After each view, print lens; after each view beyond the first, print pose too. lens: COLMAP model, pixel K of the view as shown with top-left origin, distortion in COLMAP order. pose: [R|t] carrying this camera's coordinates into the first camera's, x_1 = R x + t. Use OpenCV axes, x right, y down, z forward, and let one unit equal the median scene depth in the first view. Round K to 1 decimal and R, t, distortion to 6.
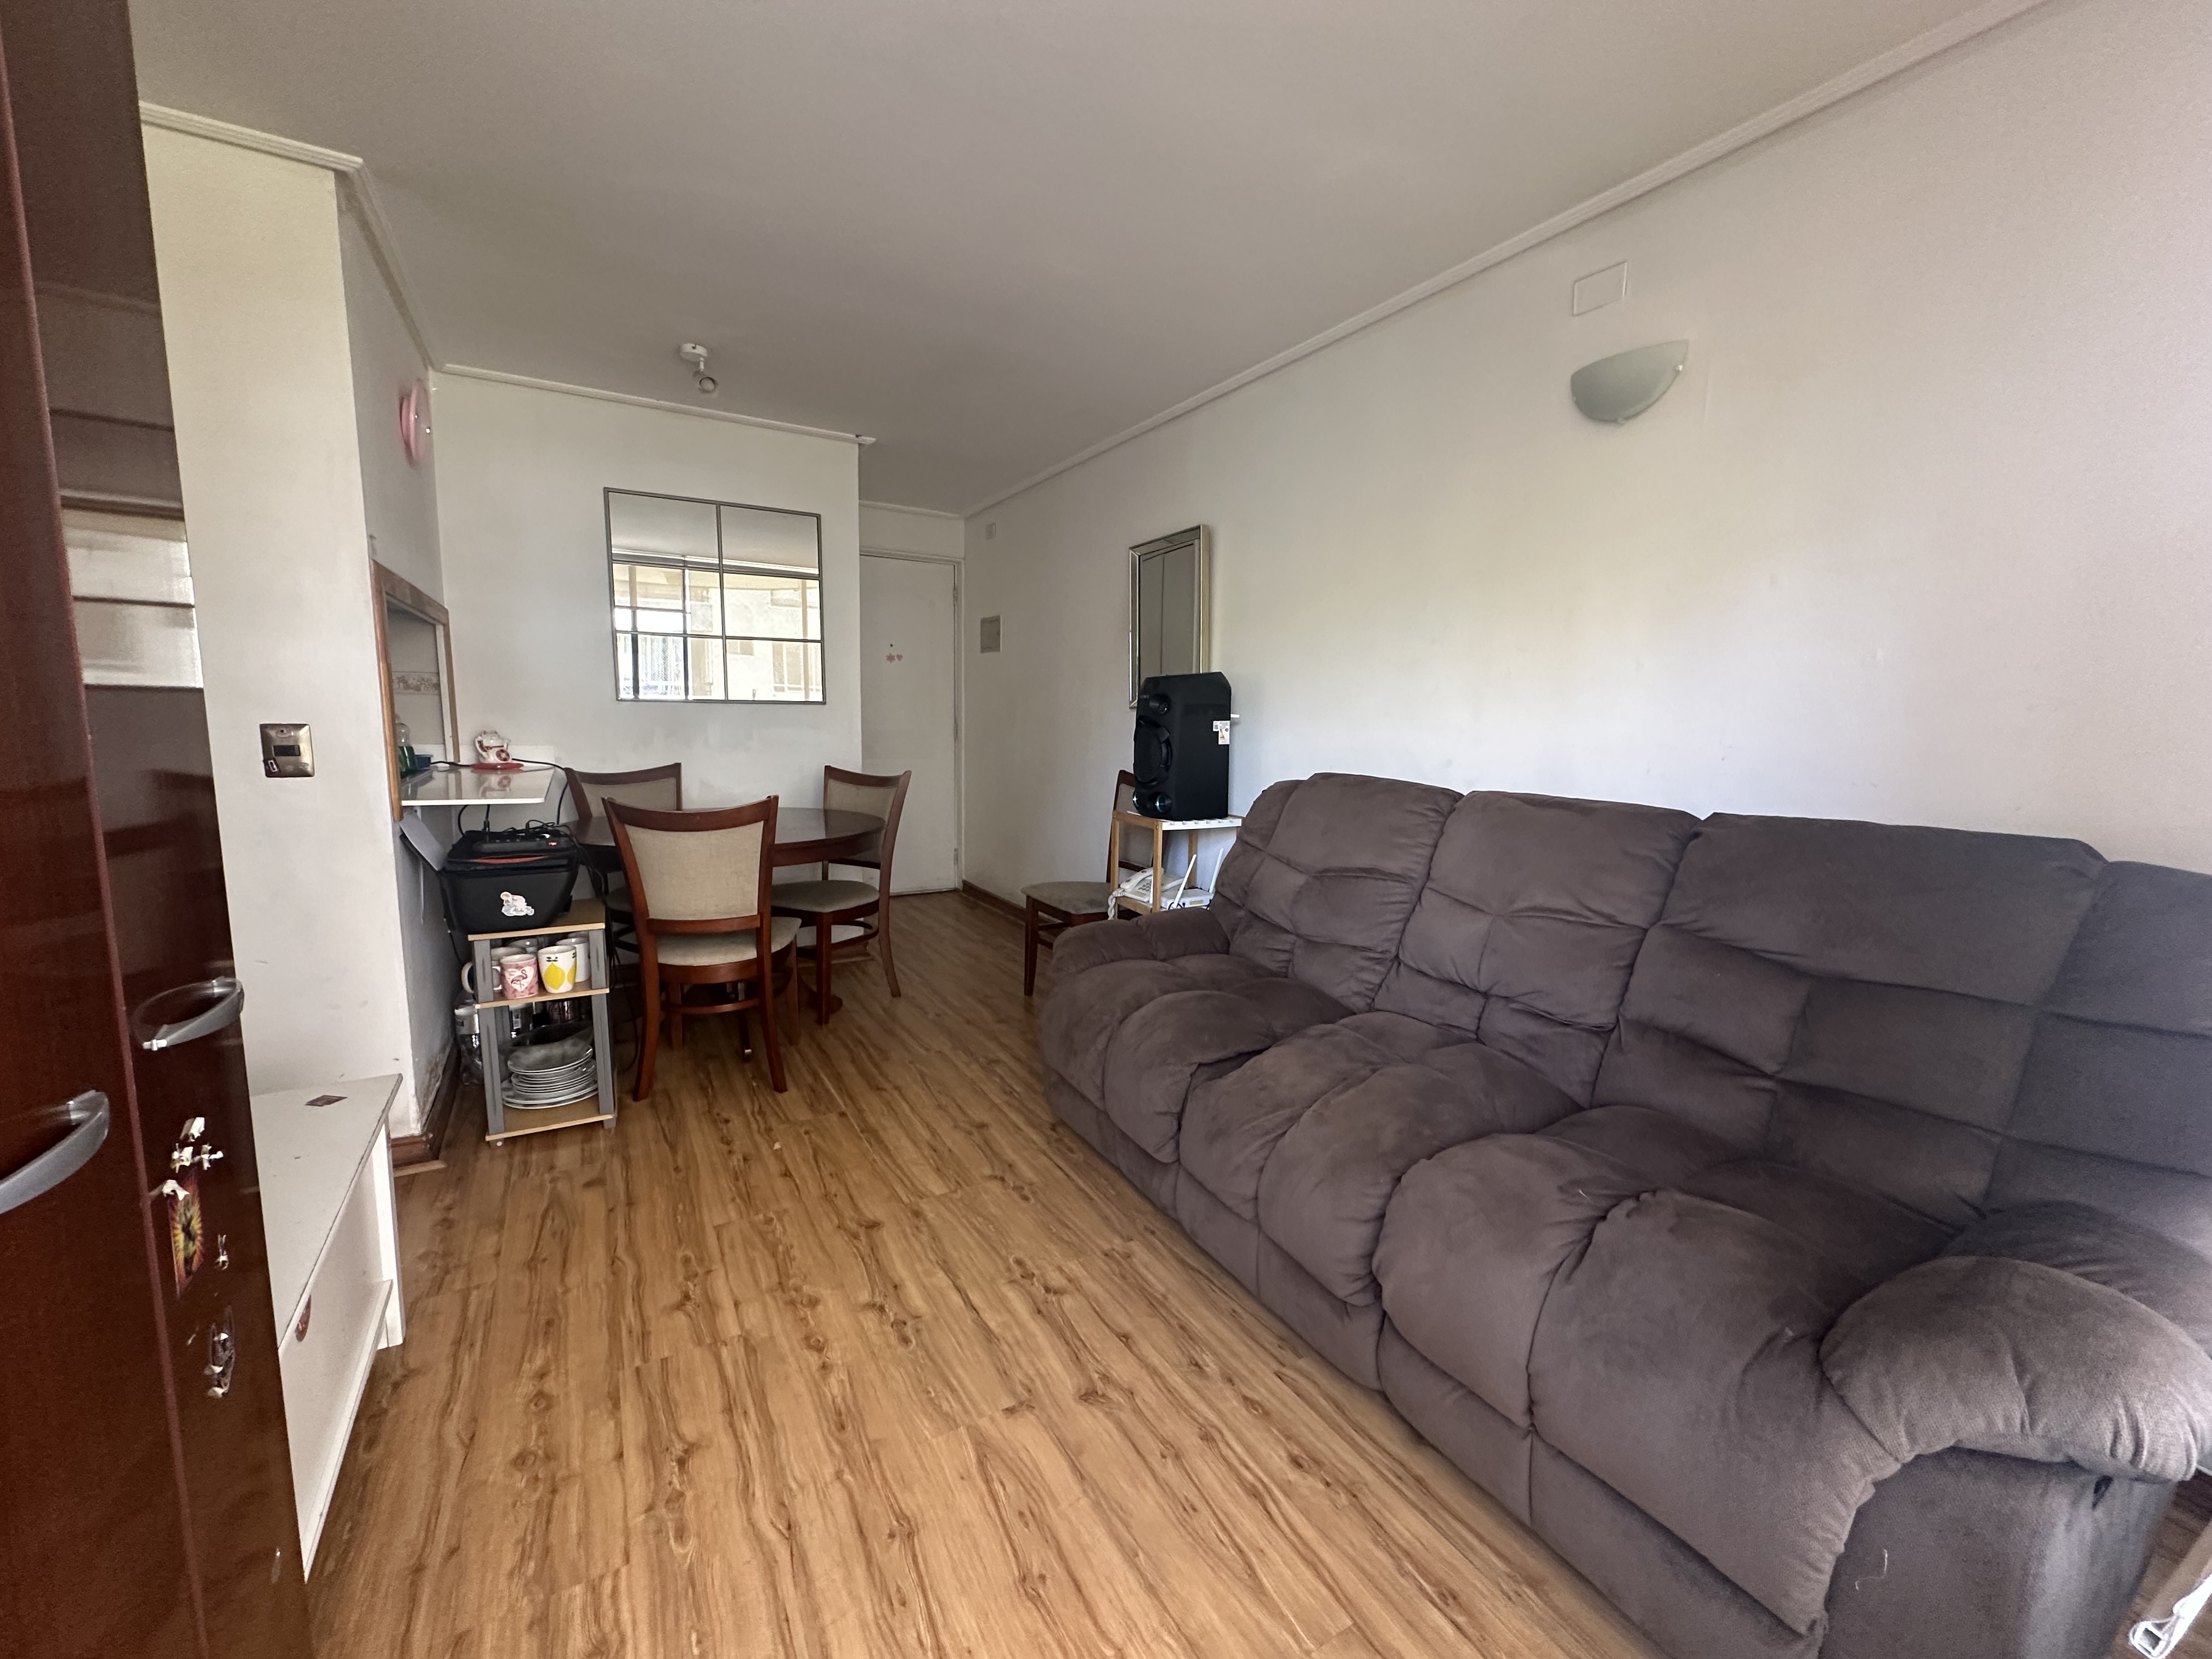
lens RADIAL K [[887.1, 0, 1106.0], [0, 887.1, 829.5], [0, 0, 1]] dist [-0.001538, -0.000443]
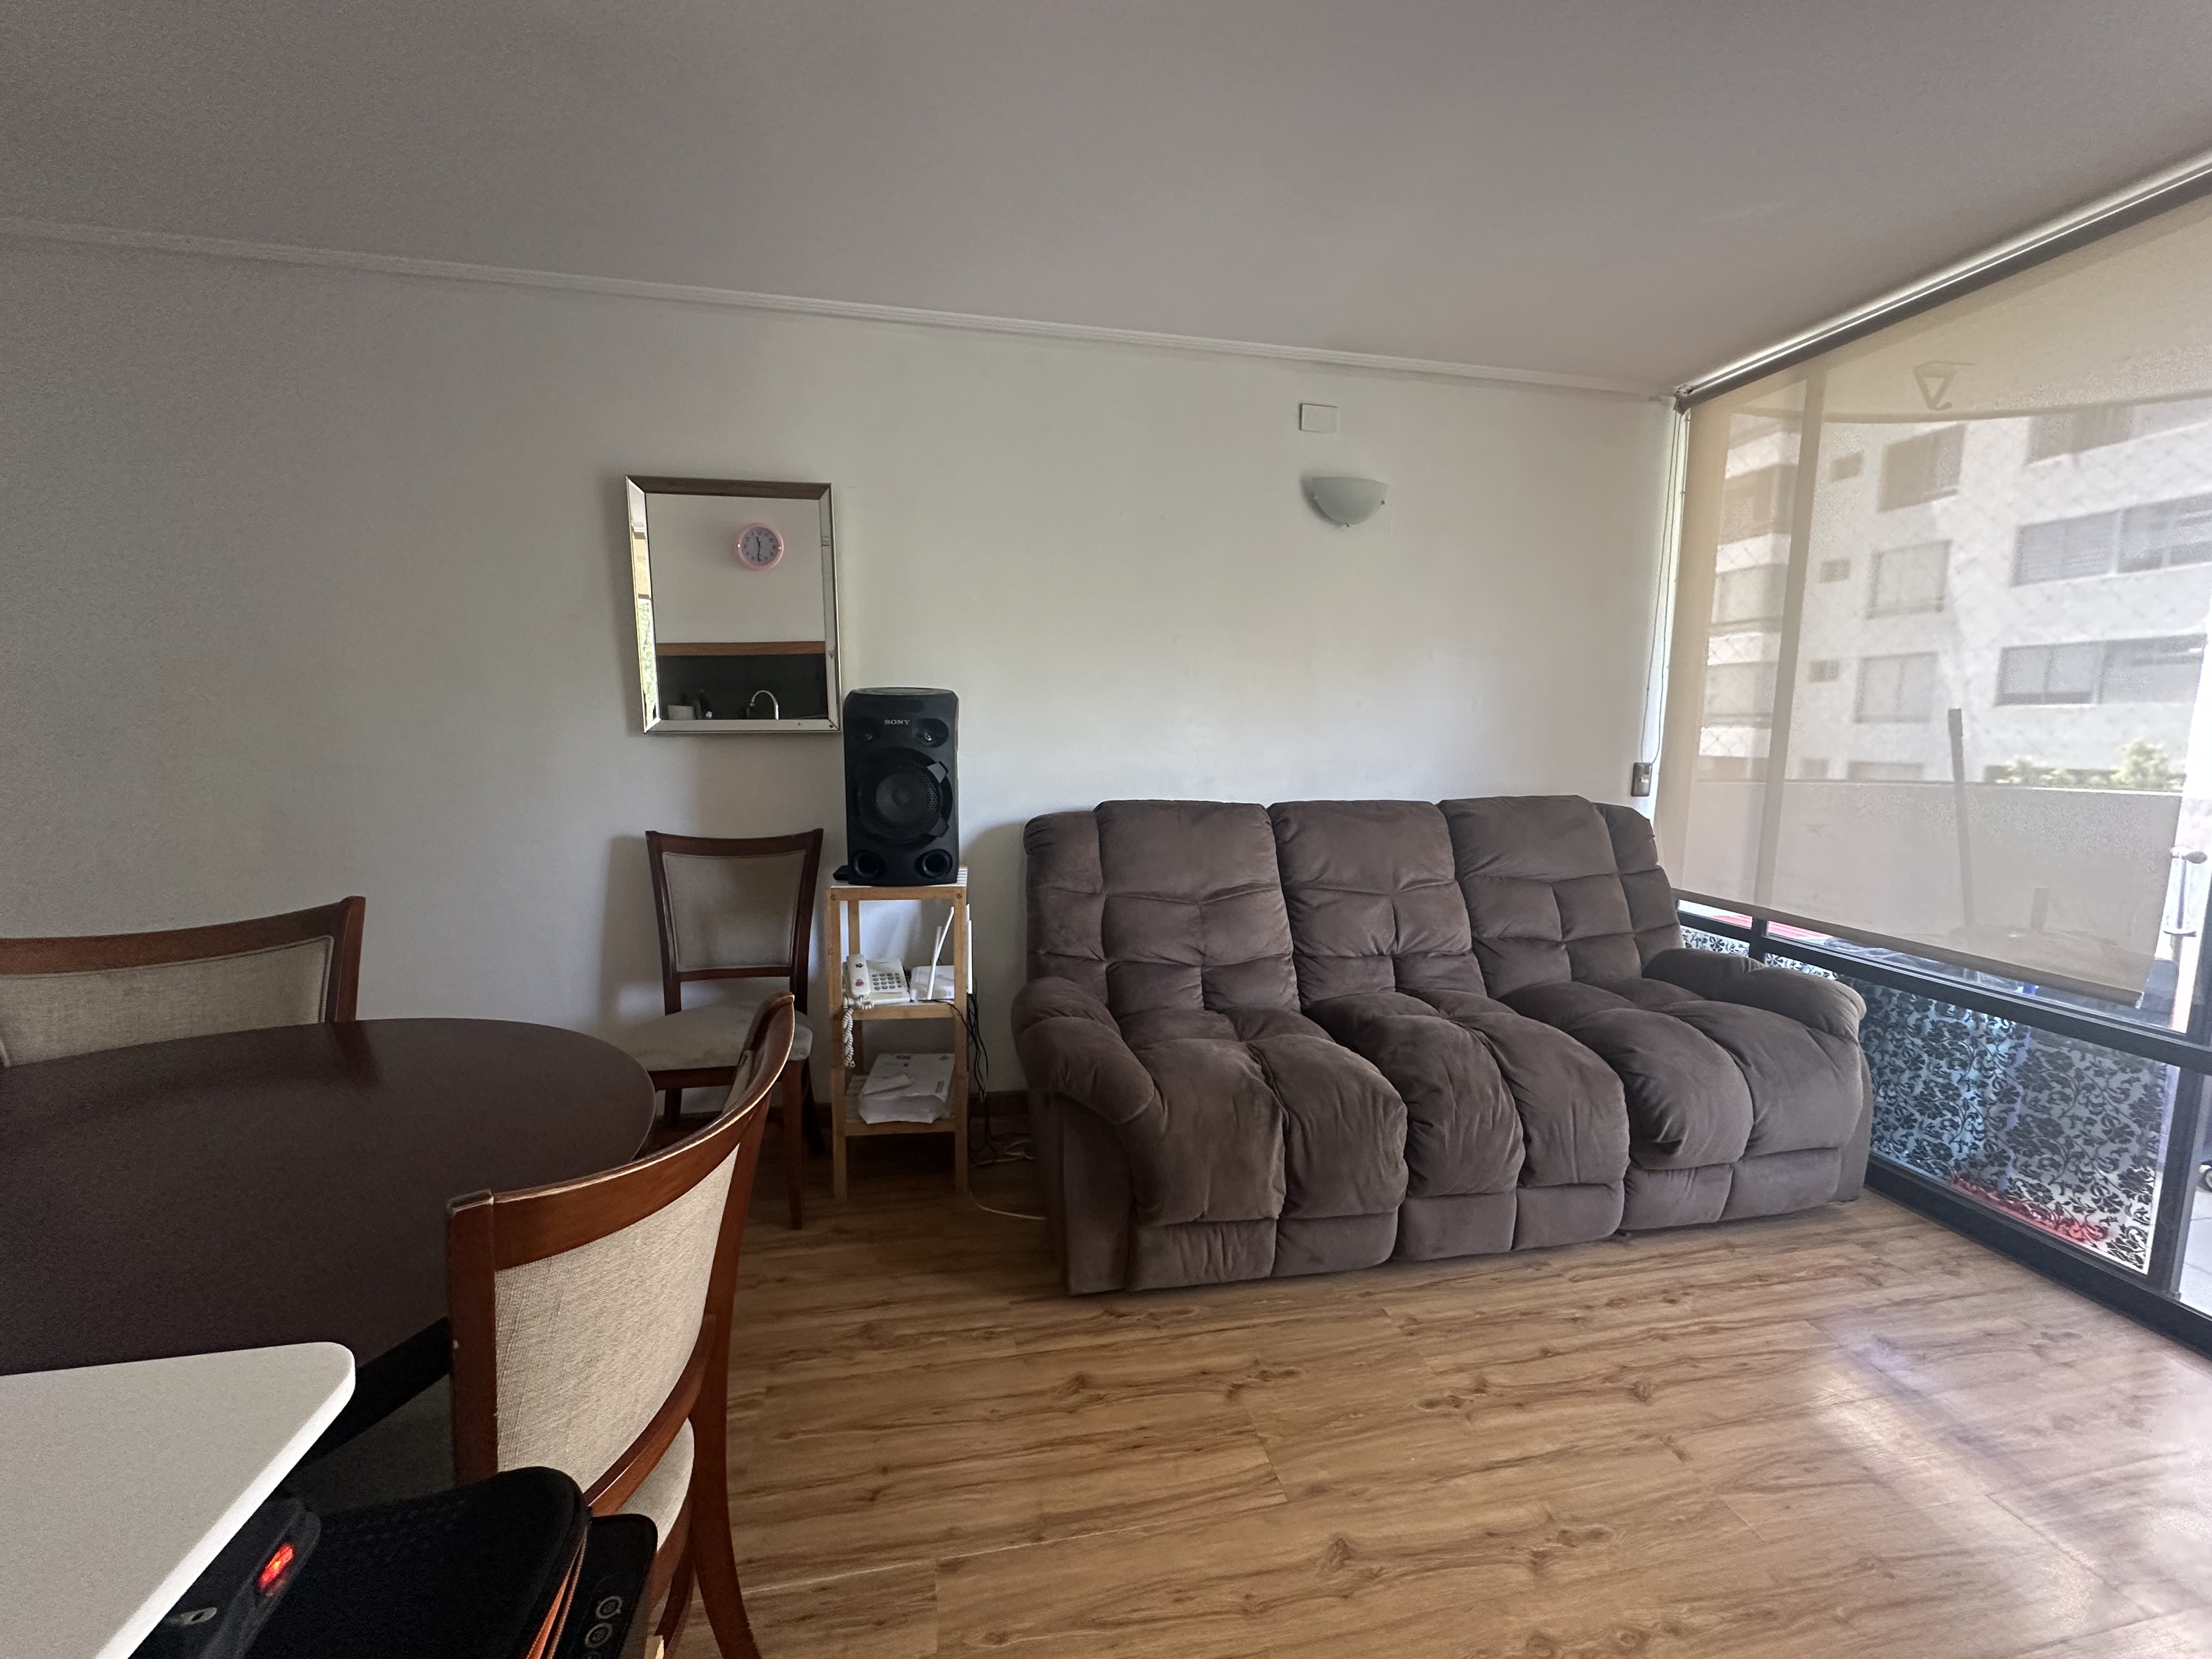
lens RADIAL K [[887.1, 0, 1106.0], [0, 887.1, 829.5], [0, 0, 1]] dist [-0.001538, -0.000443]
pose [[0.321024, -0.127141, 0.938498, -0.897372], [0.120017, 0.988420, 0.092851, -0.167178], [-0.939436, 0.082828, 0.332566, 0.935228]]
